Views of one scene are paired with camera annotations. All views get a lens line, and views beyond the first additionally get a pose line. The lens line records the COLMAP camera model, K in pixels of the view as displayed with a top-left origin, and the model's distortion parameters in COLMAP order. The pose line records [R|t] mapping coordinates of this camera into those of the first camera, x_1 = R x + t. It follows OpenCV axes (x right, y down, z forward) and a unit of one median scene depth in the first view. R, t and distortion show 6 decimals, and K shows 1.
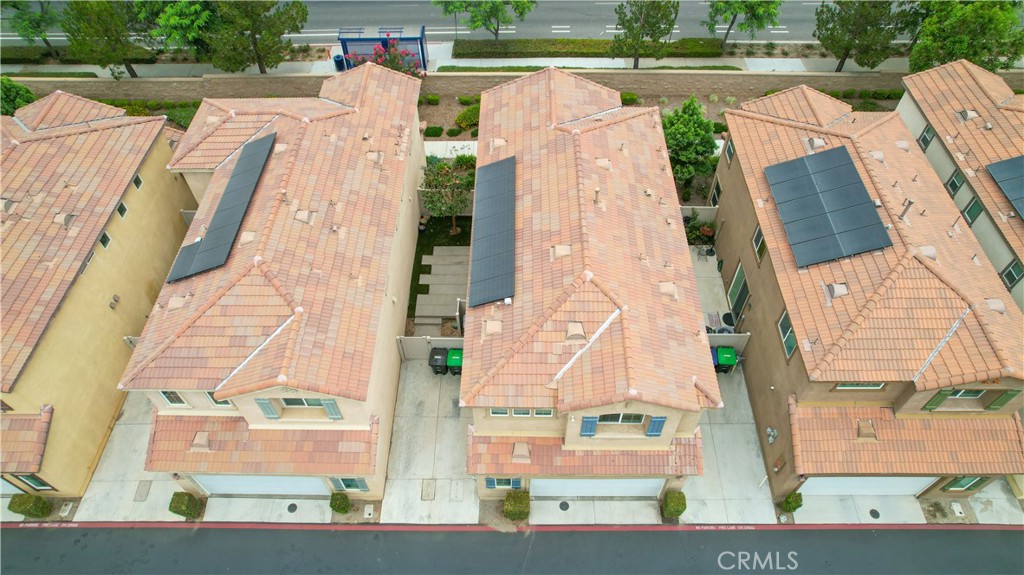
lens RADIAL K [[650.7, 0, 519.6], [0, 650.7, 289.1], [0, 0, 1]] dist [-0.056832, 0.046599]
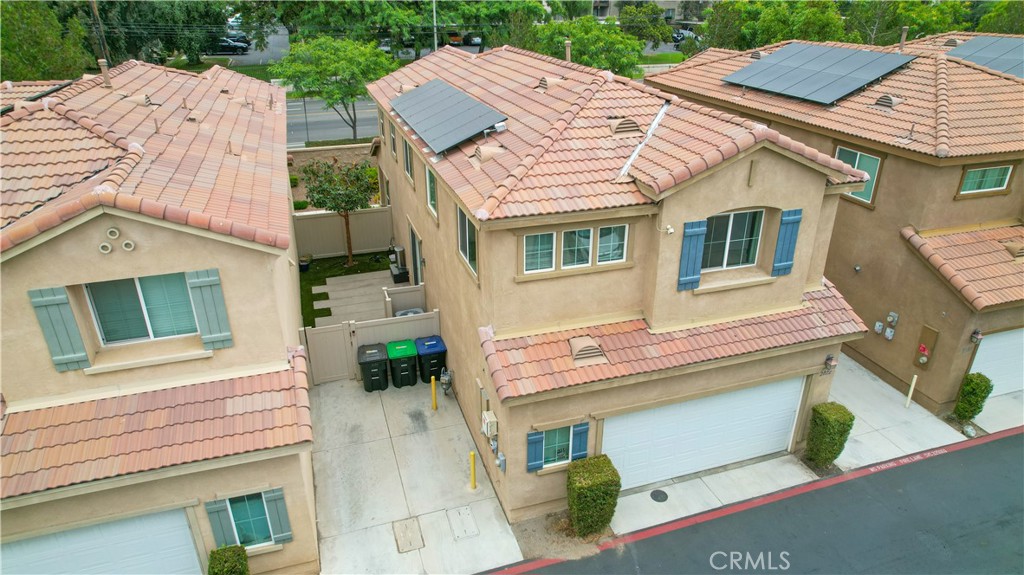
lens RADIAL K [[650.7, 0, 518.5], [0, 650.7, 286.7], [0, 0, 1]] dist [-0.056832, 0.046599]
pose [[0.948471, -0.132108, 0.288009, -0.183246], [0.244349, 0.883626, -0.399373, 0.370718], [-0.201732, 0.449169, 0.870374, 0.460912]]
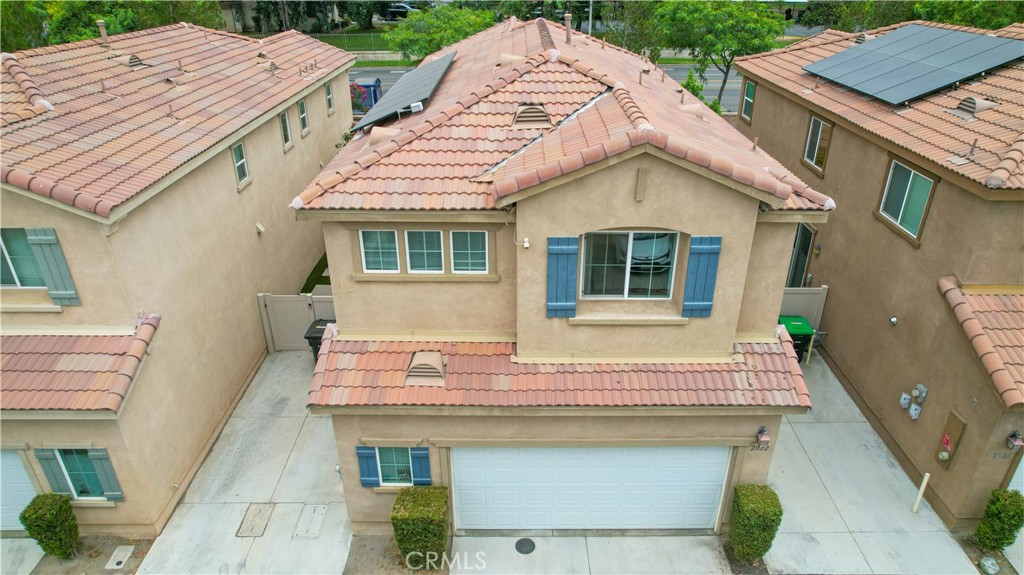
lens RADIAL K [[650.7, 0, 517.9], [0, 650.7, 288.1], [0, 0, 1]] dist [-0.056832, 0.046599]
pose [[0.999987, -0.001504, 0.004812, 0.061913], [0.003310, 0.915763, -0.401706, 0.354503], [-0.003802, 0.401717, 0.915756, 0.482608]]
